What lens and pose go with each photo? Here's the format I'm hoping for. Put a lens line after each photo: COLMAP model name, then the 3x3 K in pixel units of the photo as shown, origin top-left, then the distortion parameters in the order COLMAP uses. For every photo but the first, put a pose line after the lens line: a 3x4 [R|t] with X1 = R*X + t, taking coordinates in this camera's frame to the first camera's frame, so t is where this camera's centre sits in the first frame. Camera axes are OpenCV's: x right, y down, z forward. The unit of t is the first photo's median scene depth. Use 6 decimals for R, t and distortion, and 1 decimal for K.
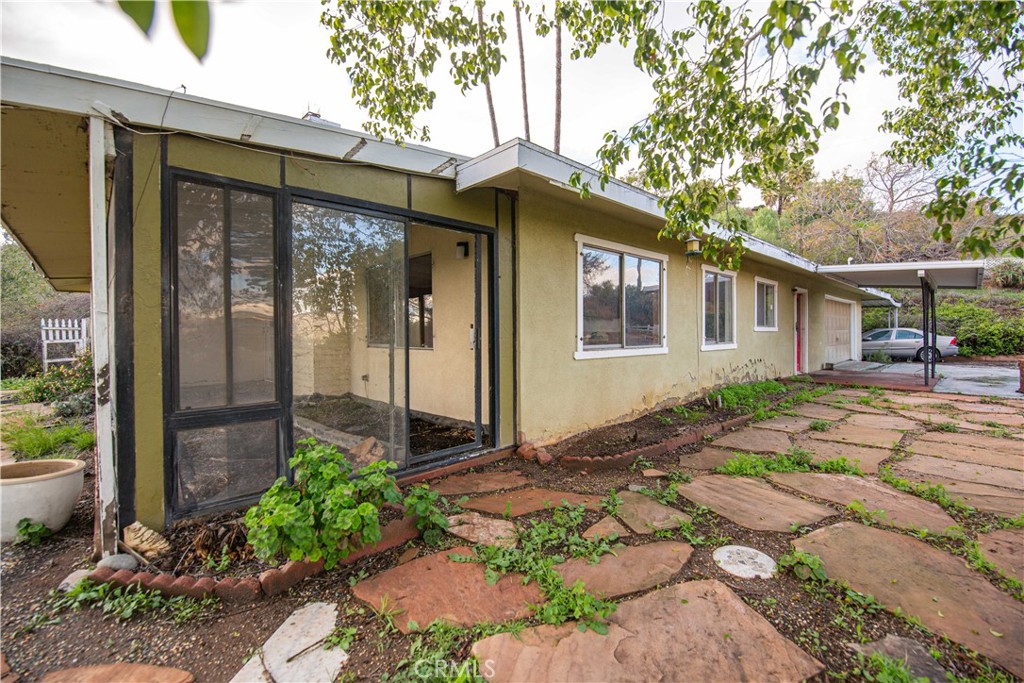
lens RADIAL K [[447.8, 0, 517.9], [0, 447.8, 333.0], [0, 0, 1]] dist [-0.005863, -0.007660]
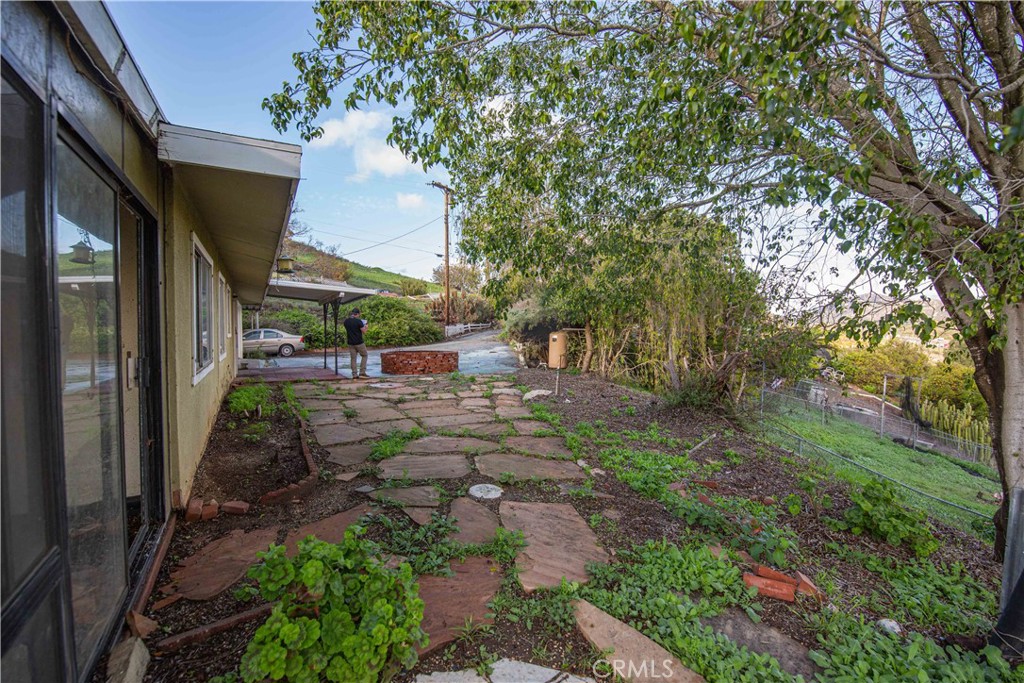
lens RADIAL K [[447.8, 0, 512.6], [0, 447.8, 341.4], [0, 0, 1]] dist [-0.005863, -0.007660]
pose [[0.223319, -0.028412, 0.974331, -0.935558], [-0.003310, 0.999547, 0.029906, -0.087183], [-0.974740, -0.009903, 0.223124, 0.455087]]
